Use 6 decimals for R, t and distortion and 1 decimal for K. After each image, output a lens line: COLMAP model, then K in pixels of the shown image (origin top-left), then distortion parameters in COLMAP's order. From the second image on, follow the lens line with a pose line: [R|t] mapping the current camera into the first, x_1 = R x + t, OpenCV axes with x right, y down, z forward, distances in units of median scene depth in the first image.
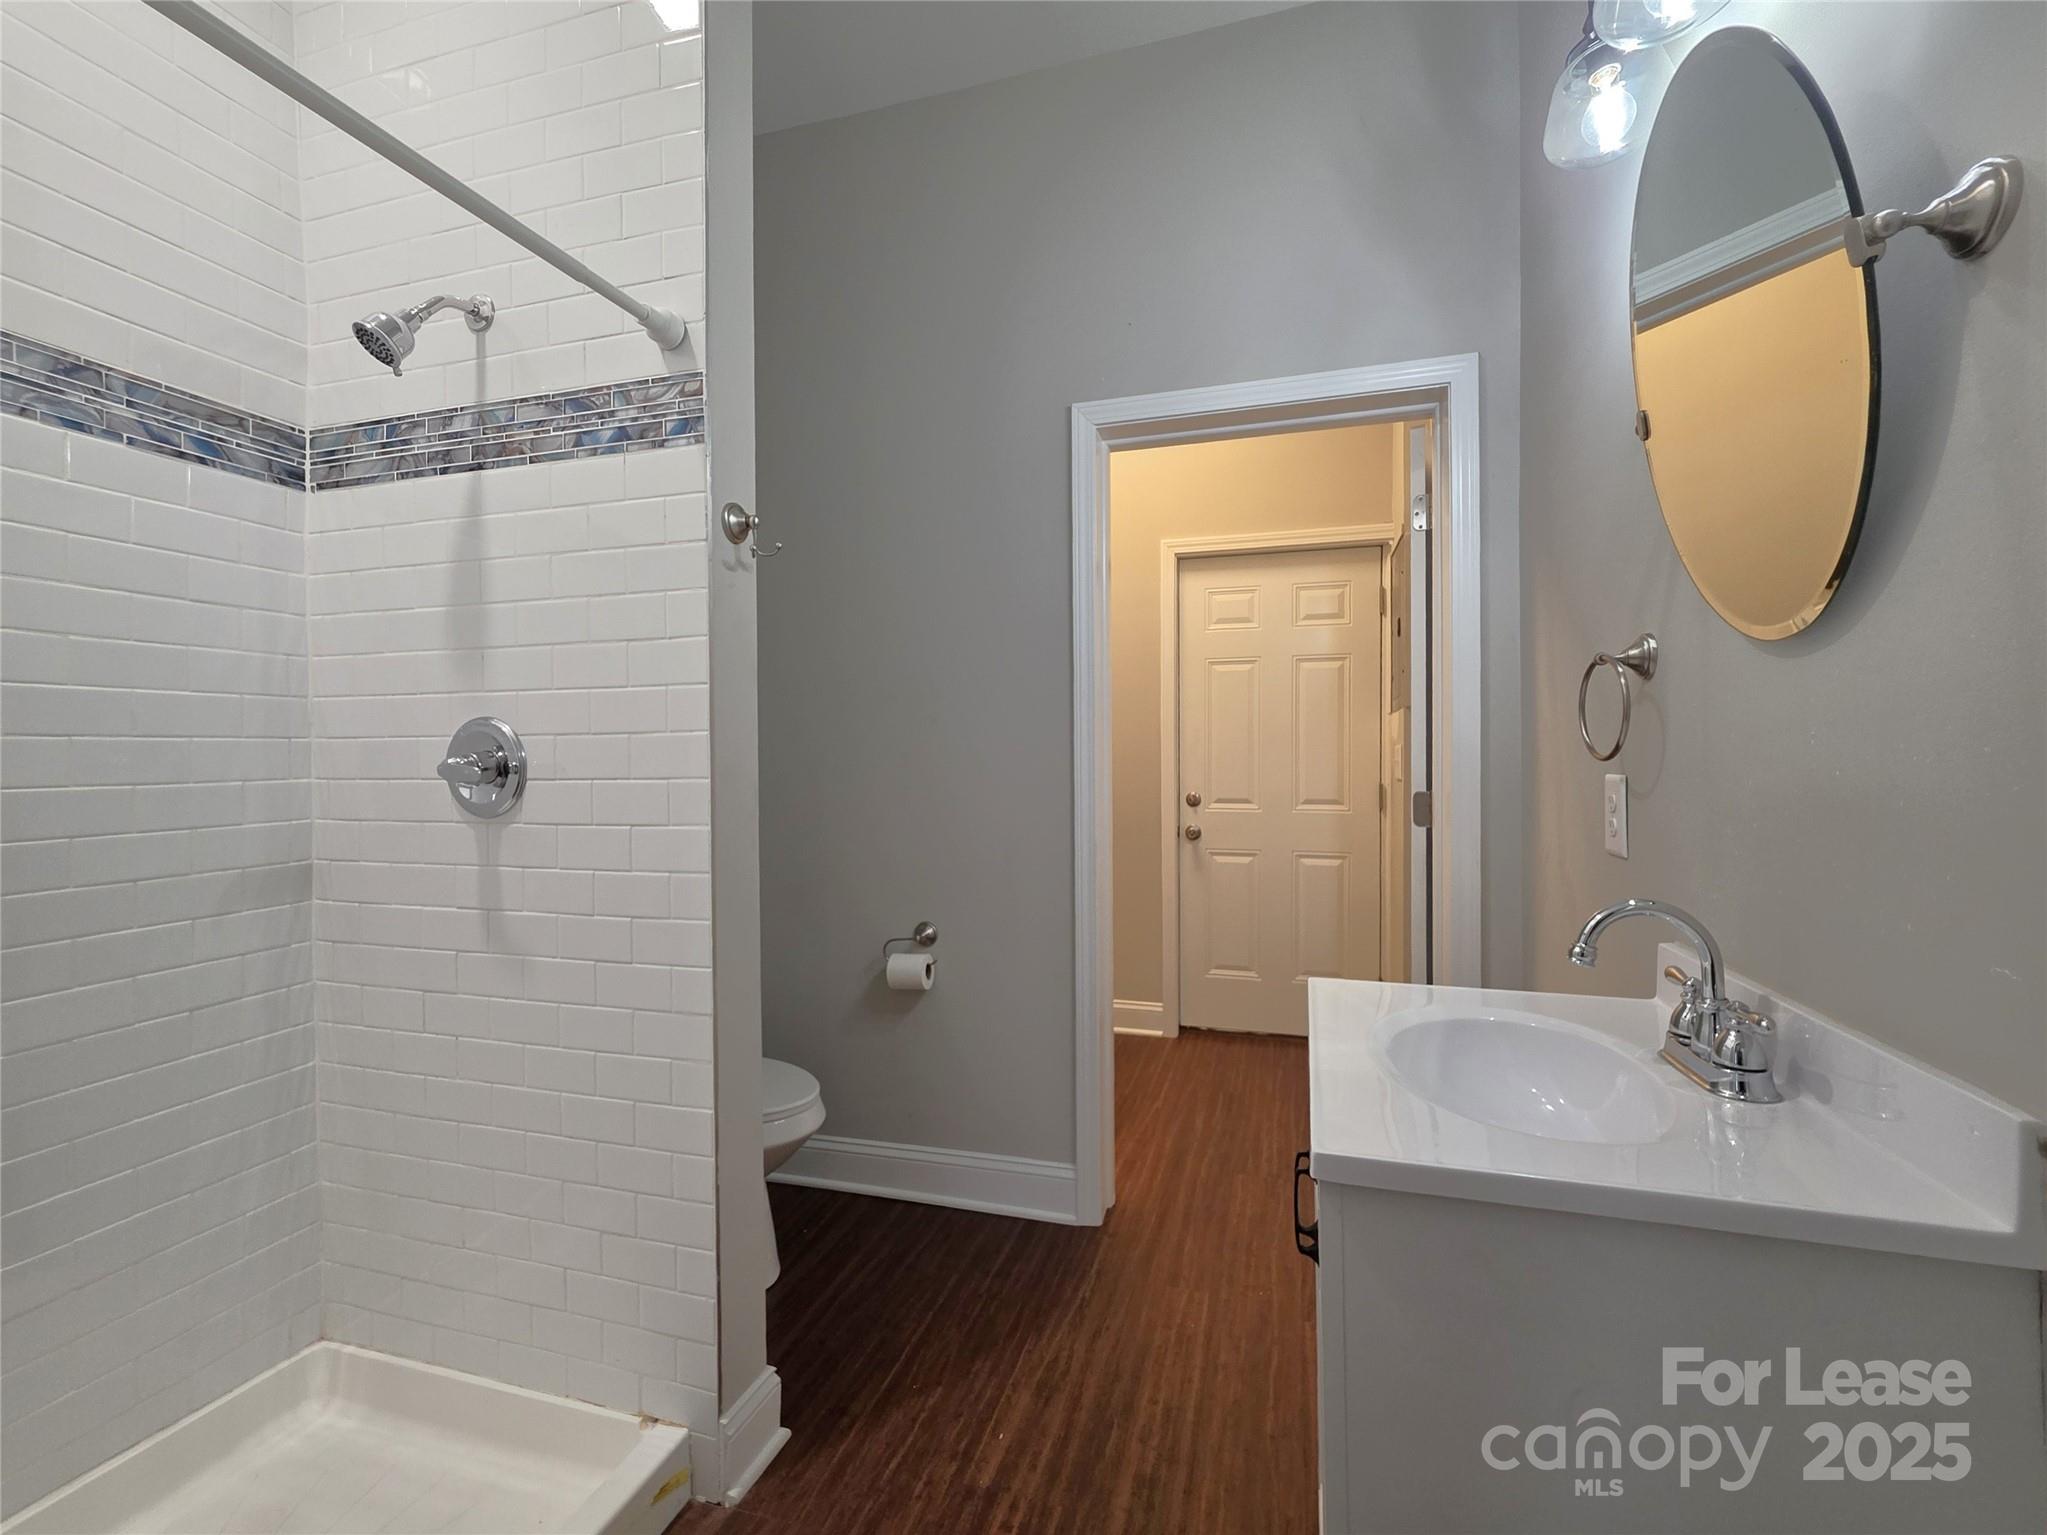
lens RADIAL K [[825.8, 0, 1023.5], [0, 825.8, 767.5], [0, 0, 1]] dist [0.001534, 0.000011]
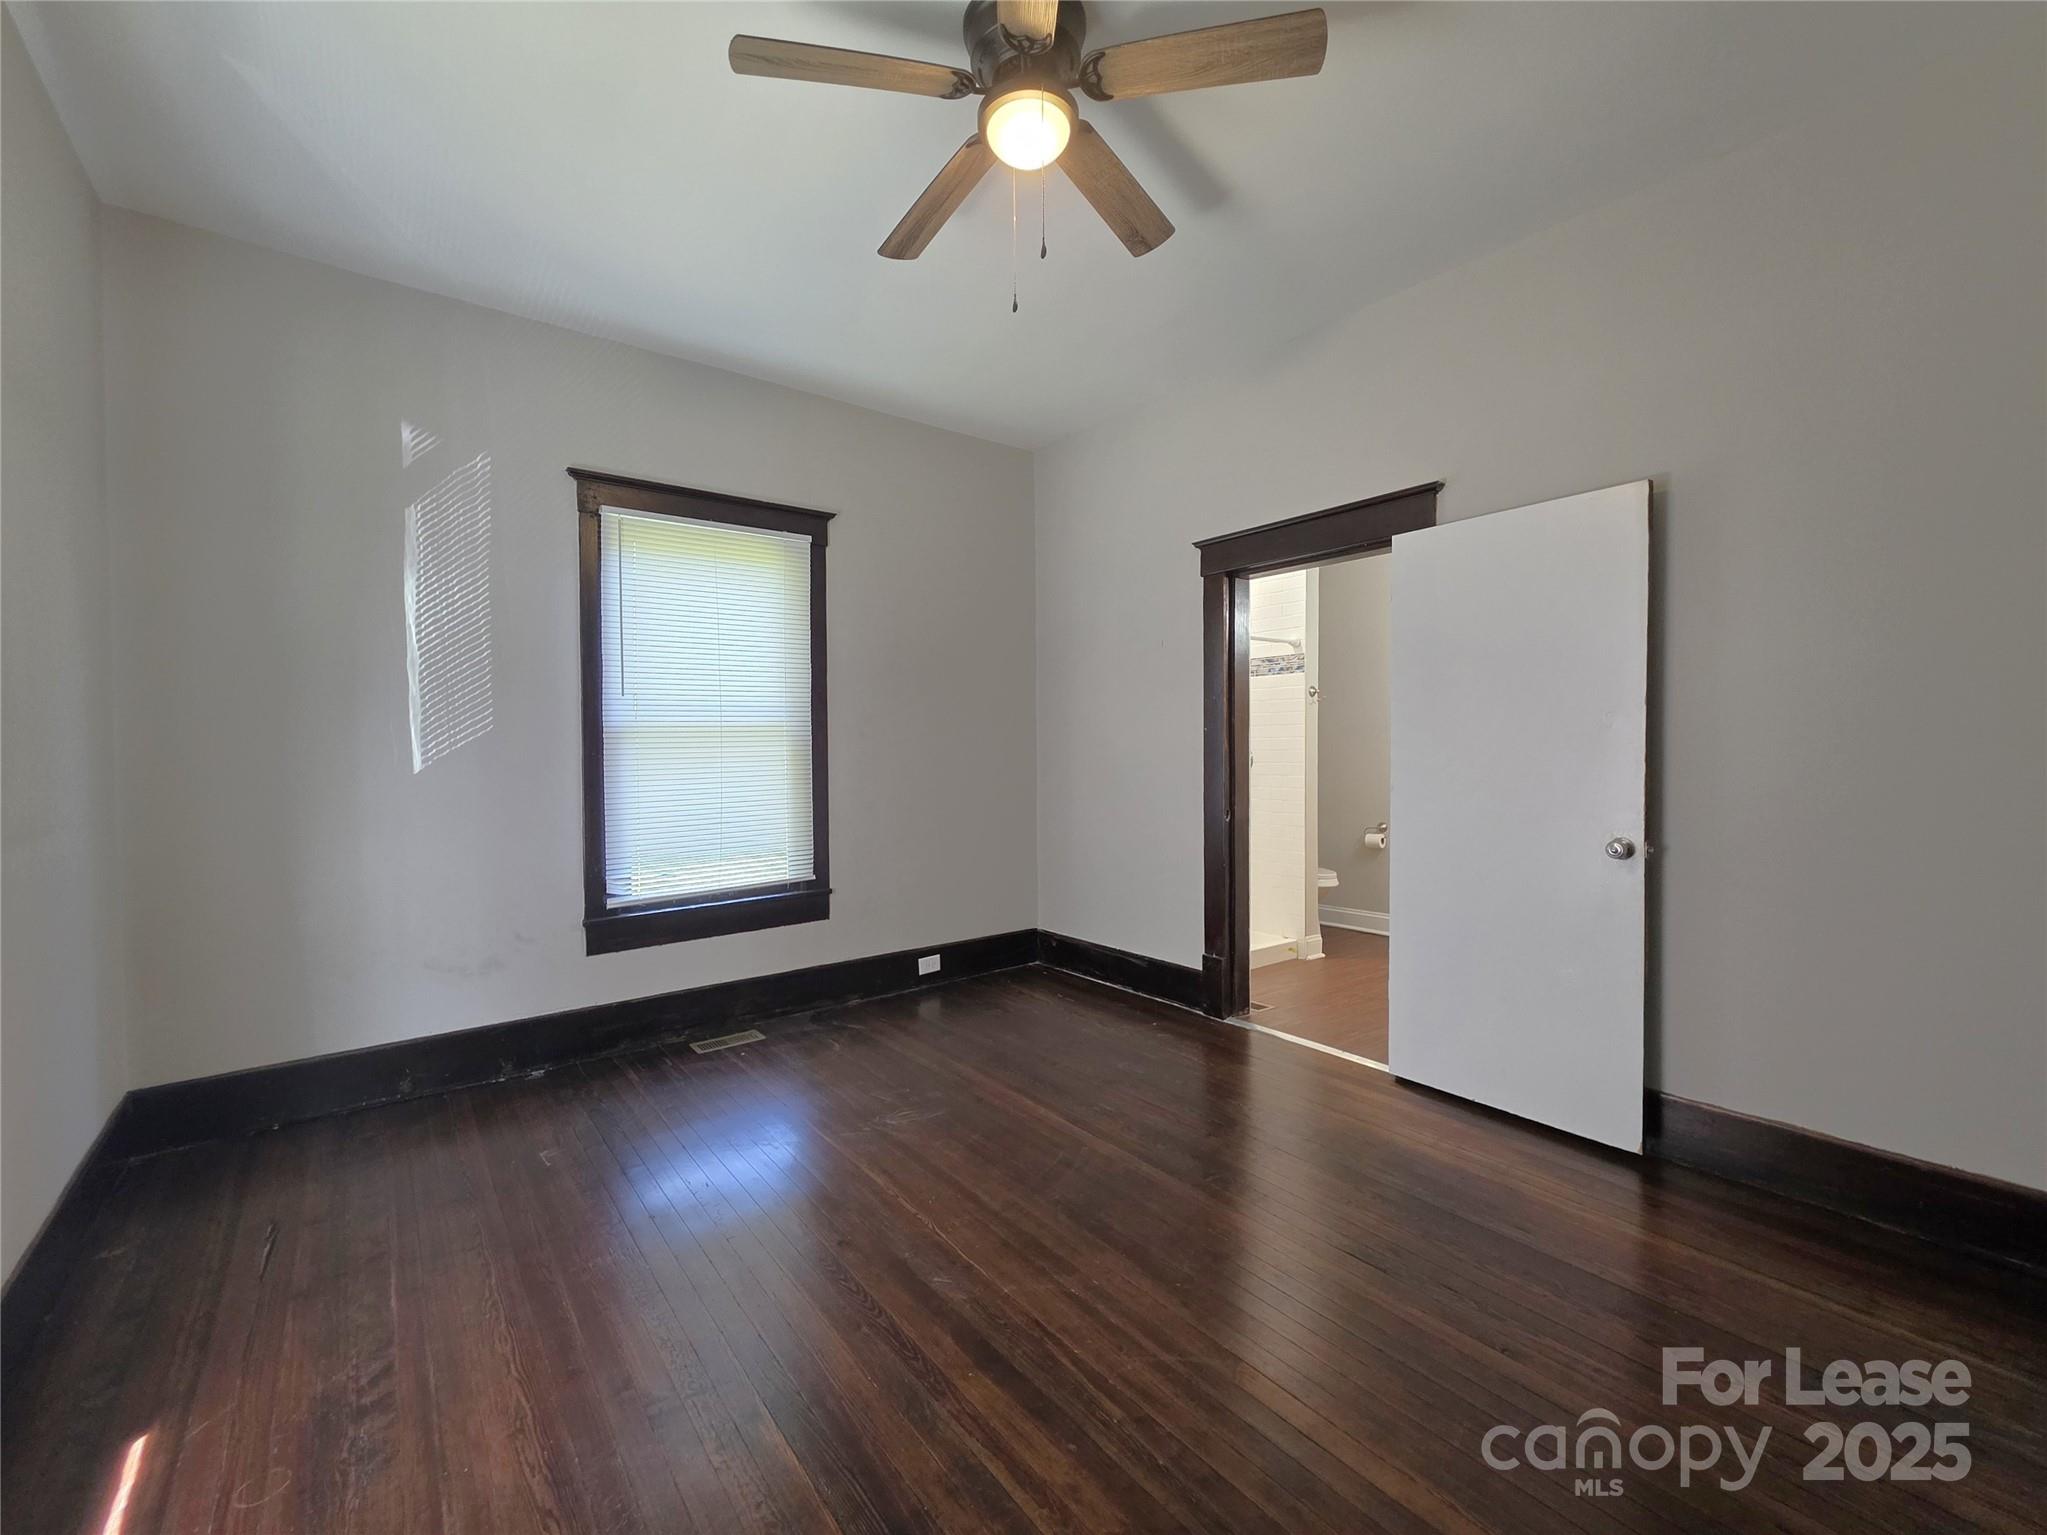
lens RADIAL K [[885.1, 0, 1023.5], [0, 885.1, 767.5], [0, 0, 1]] dist [-0.001143, -0.000201]
pose [[0.809006, 0.017514, -0.587539, 0.871755], [-0.009998, 0.999821, 0.016037, -0.021080], [0.587715, -0.007100, 0.809037, -2.760814]]
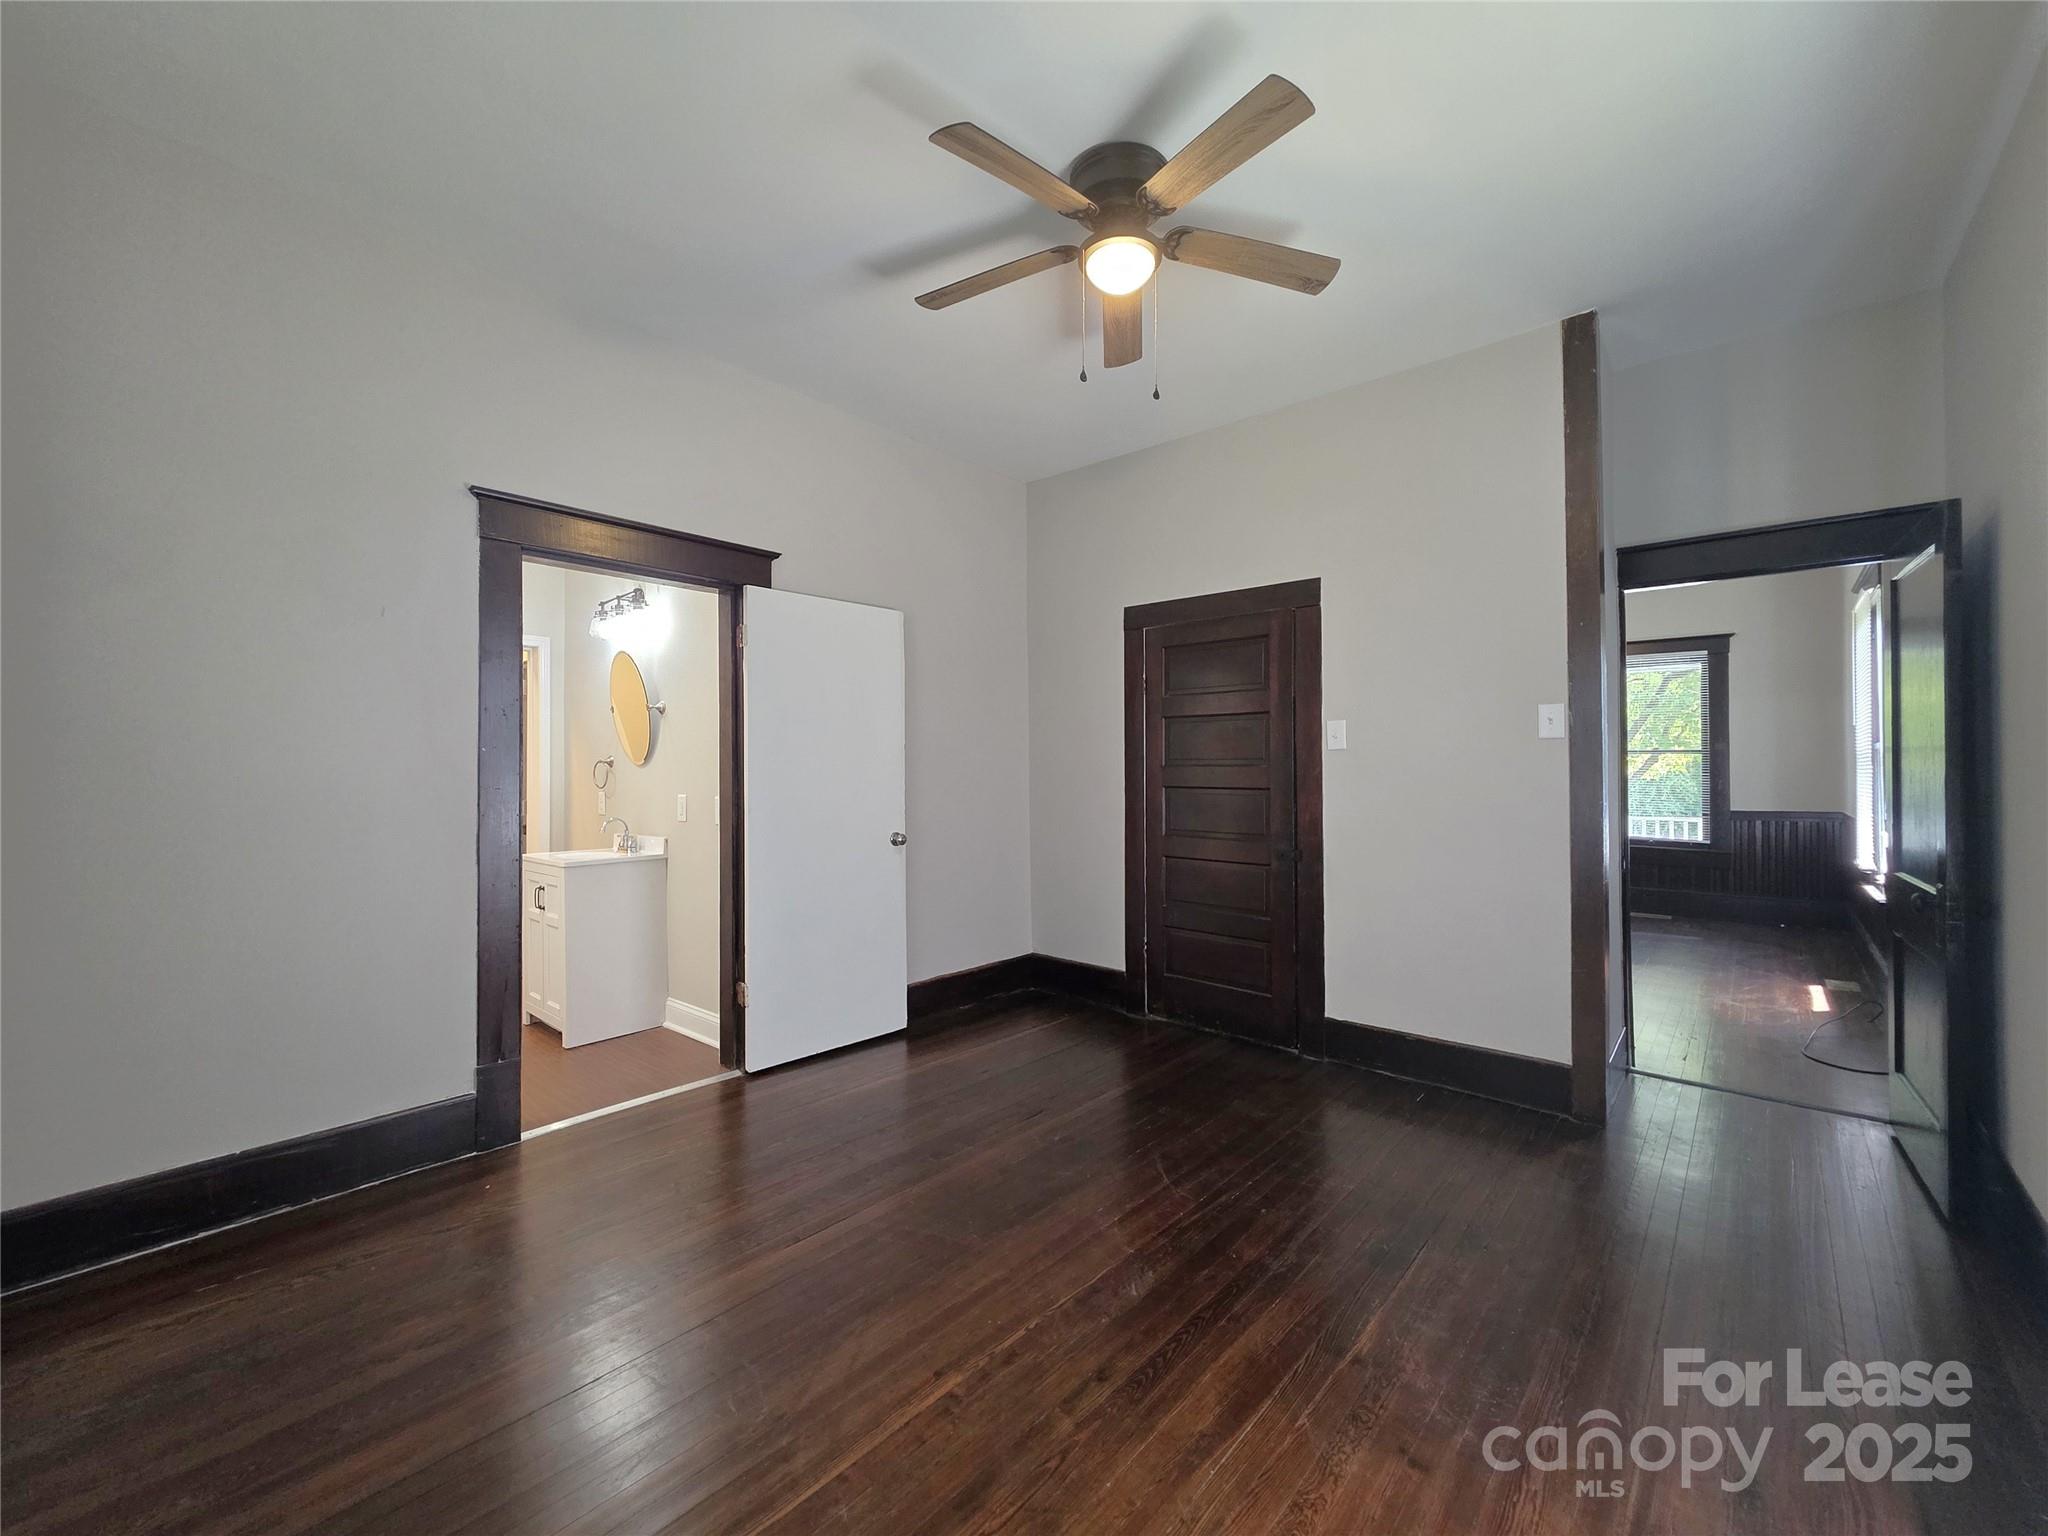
lens RADIAL K [[862.7, 0, 1024.0], [0, 862.7, 761.8], [0, 0, 1]] dist [0.002083, 0.000040]
pose [[0.395699, 0.016281, 0.918236, -1.842175], [0.009819, 0.999711, -0.021957, -0.019783], [-0.918328, 0.017704, 0.395425, -2.001223]]
